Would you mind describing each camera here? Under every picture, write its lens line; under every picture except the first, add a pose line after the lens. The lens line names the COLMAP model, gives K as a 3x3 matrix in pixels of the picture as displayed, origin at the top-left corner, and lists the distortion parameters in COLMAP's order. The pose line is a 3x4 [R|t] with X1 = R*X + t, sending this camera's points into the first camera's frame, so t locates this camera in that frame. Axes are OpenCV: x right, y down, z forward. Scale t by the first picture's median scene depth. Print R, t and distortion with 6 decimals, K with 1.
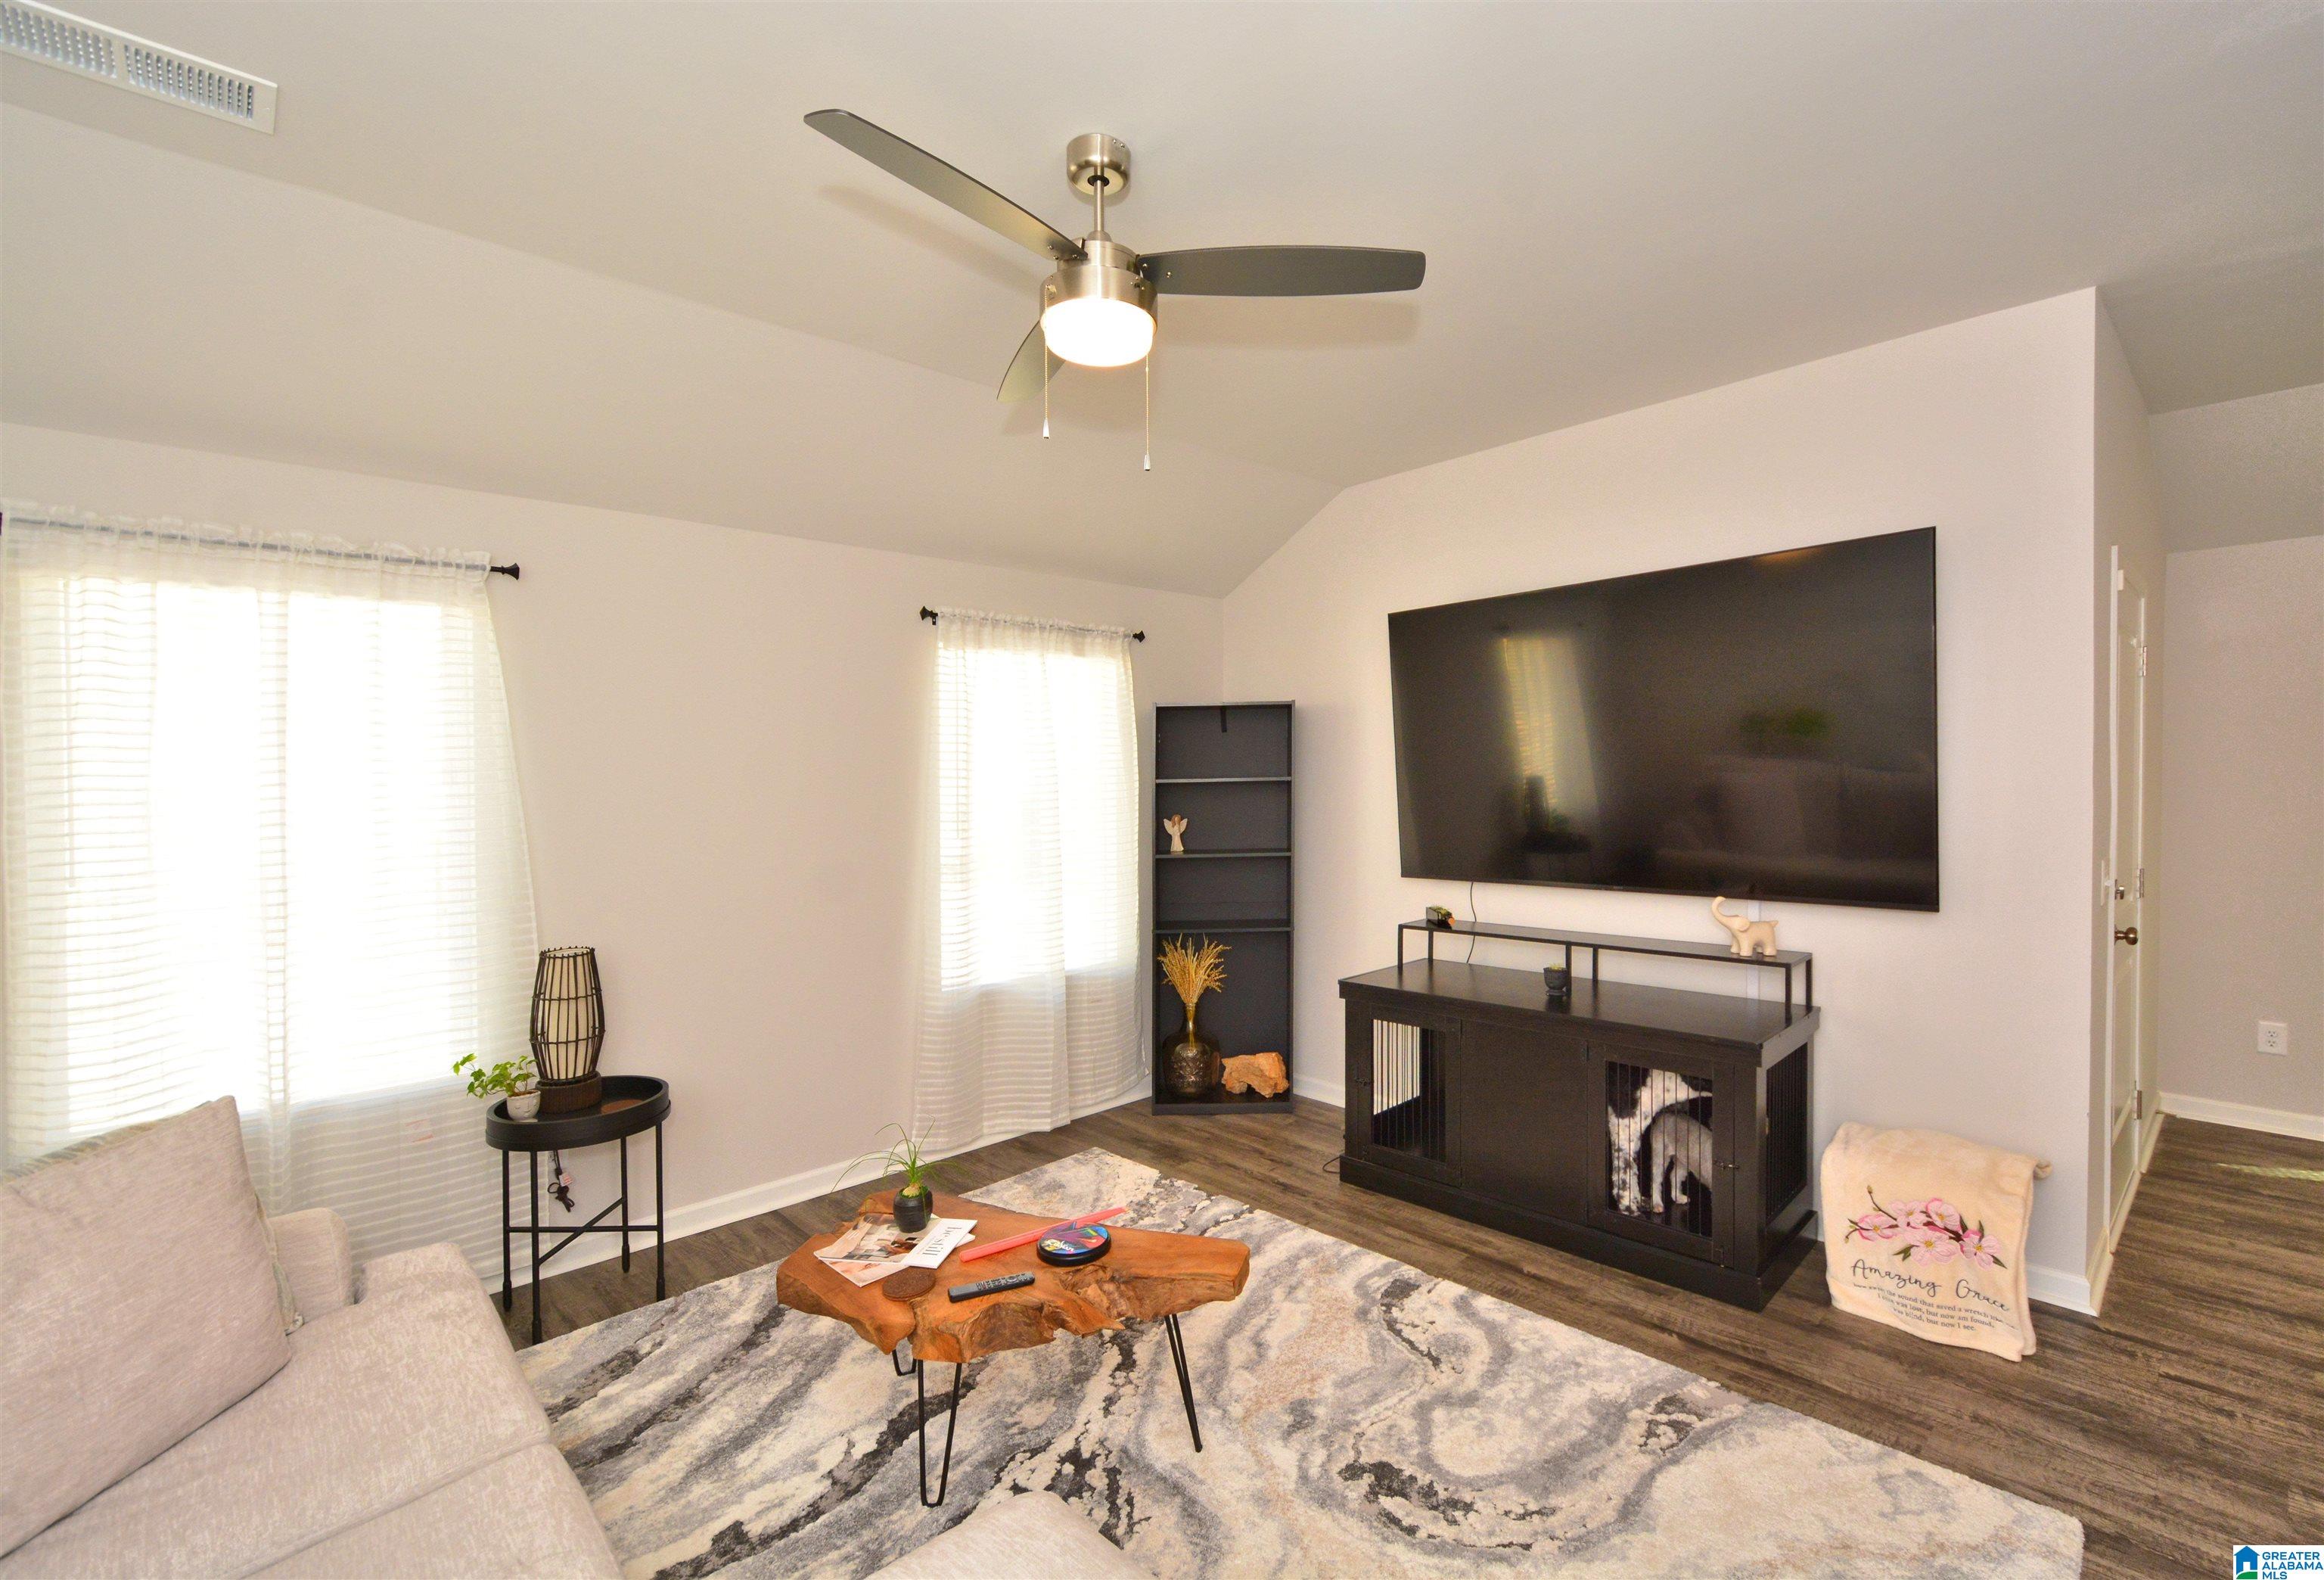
lens RADIAL K [[1043.6, 0, 1163.6], [0, 1043.6, 827.9], [0, 0, 1]] dist [0.000205, -0.000592]
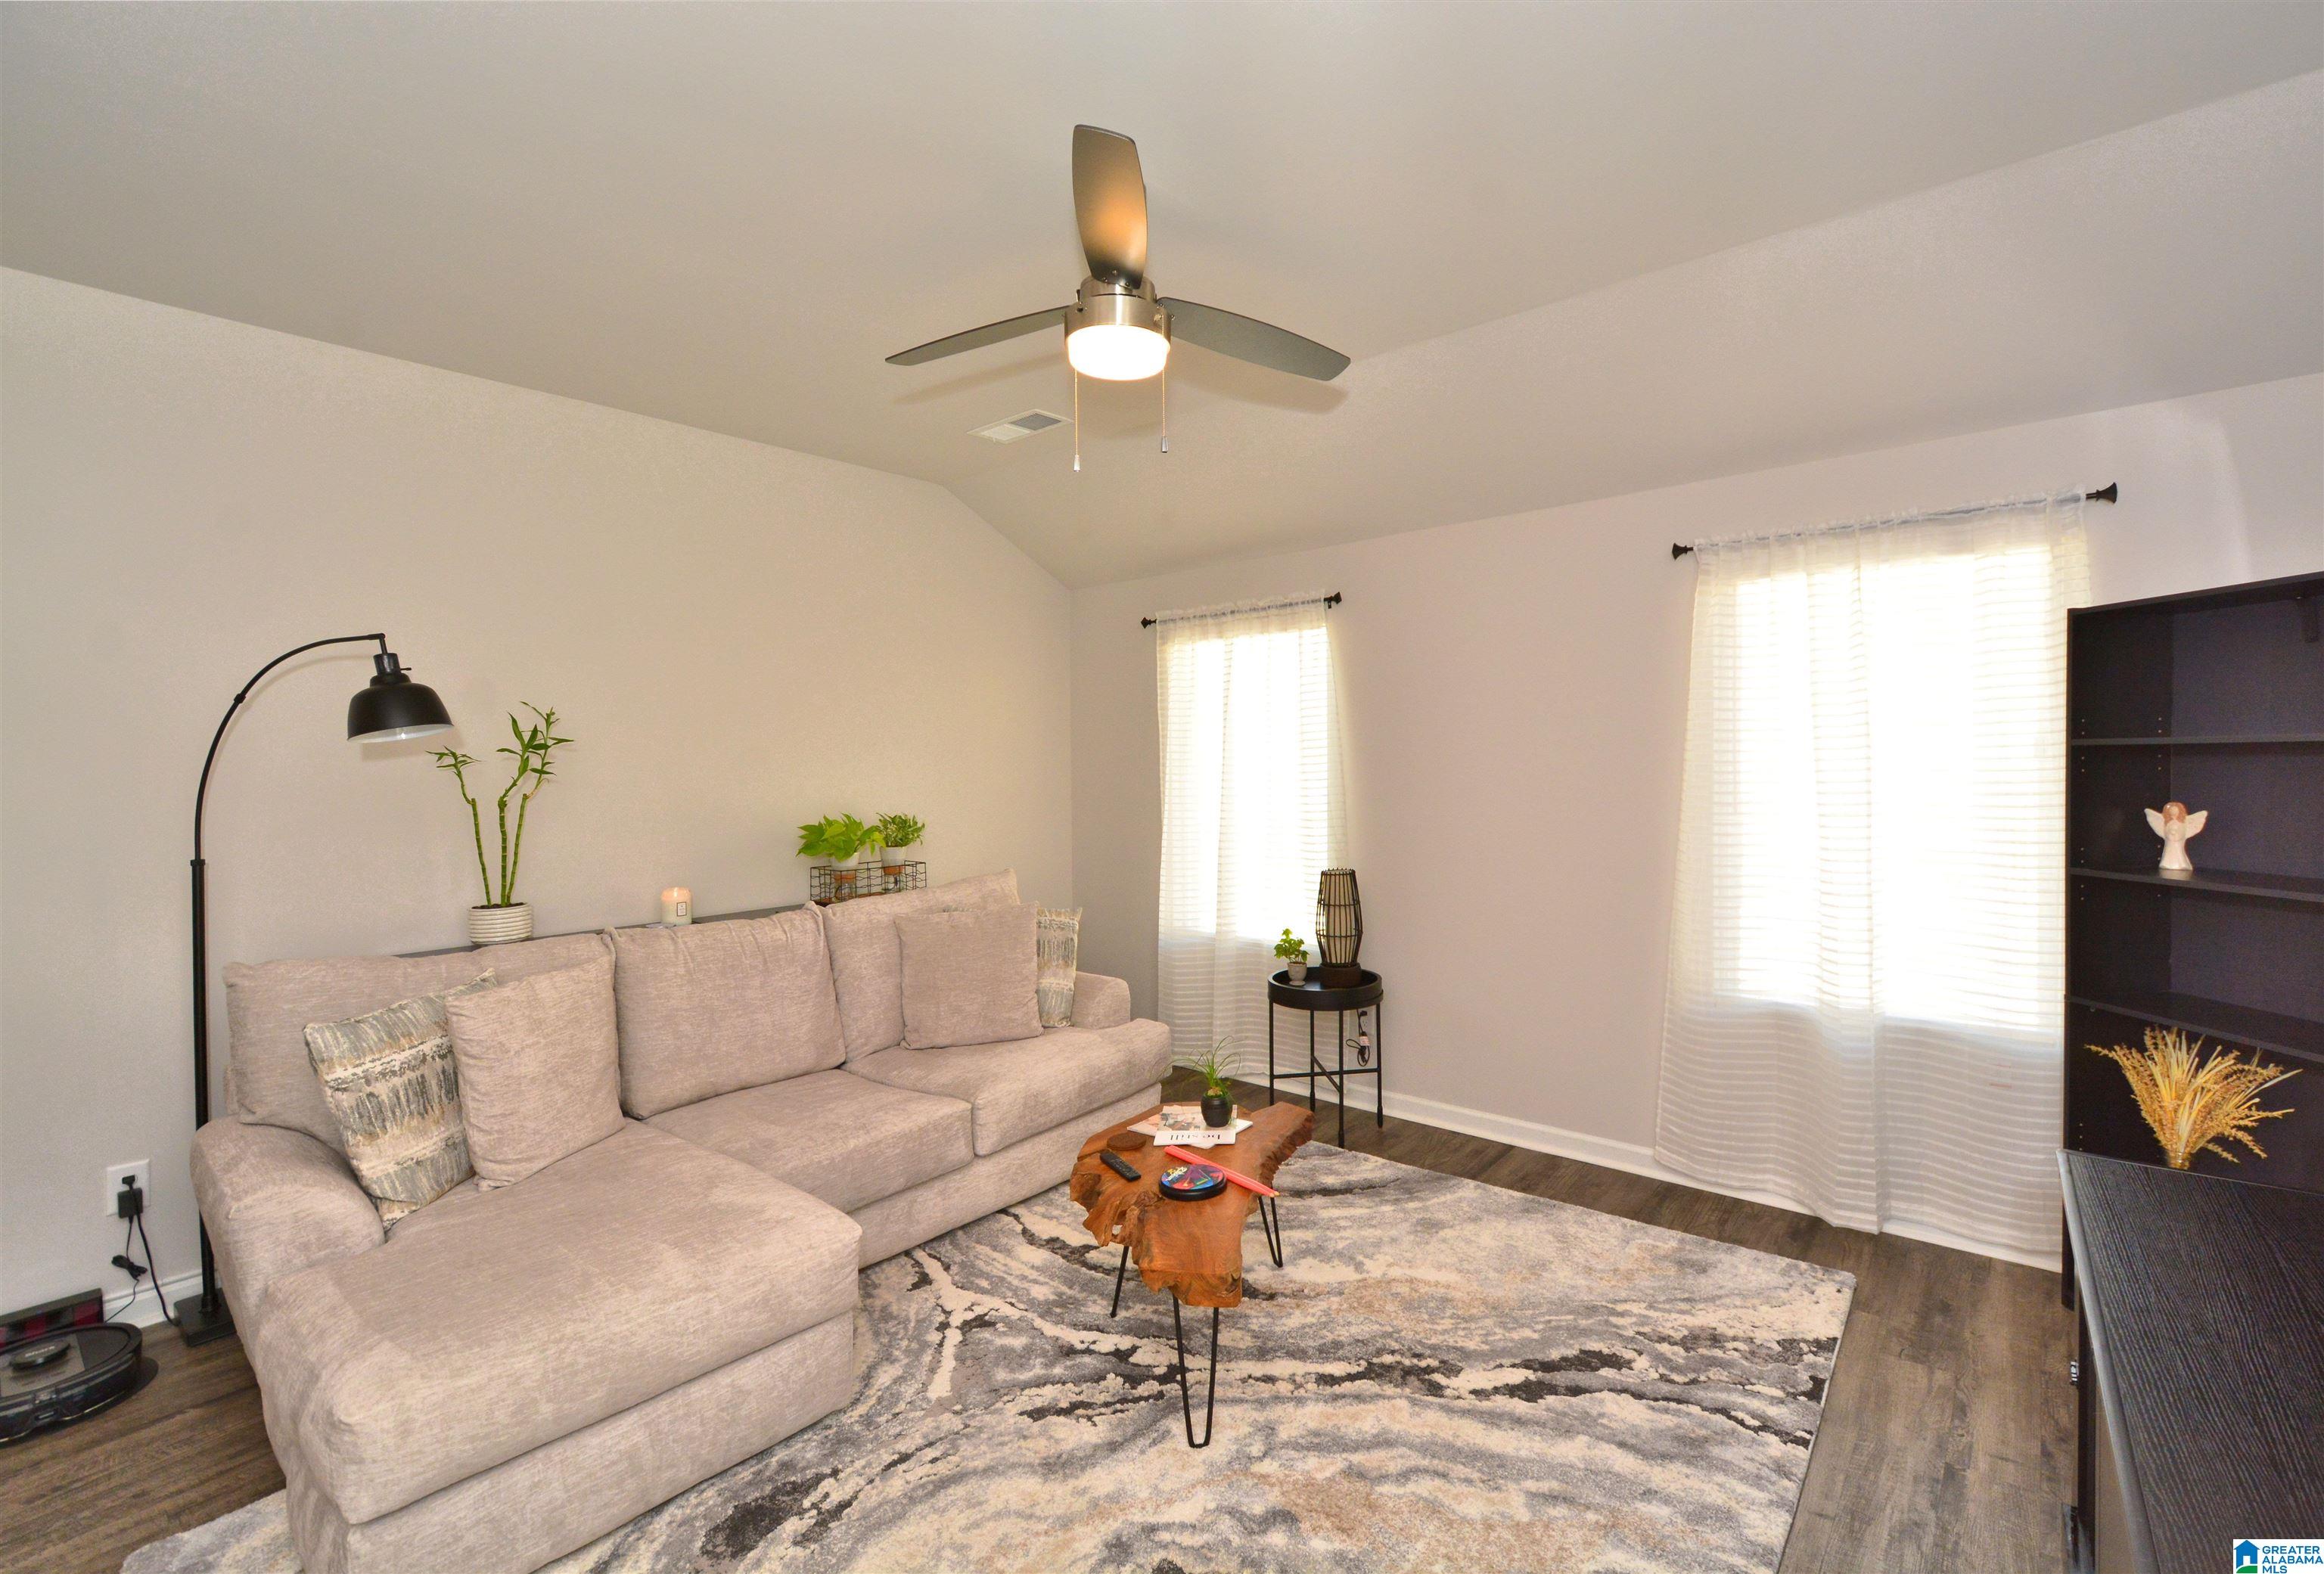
lens RADIAL K [[1014.1, 0, 1234.3], [0, 1014.1, 775.8], [0, 0, 1]] dist [0.002030, 0.000004]
pose [[0.148613, 0.036410, -0.988225, 0.718401], [-0.030331, 0.999020, 0.032247, -0.045028], [0.988430, 0.025182, 0.149572, 0.663722]]
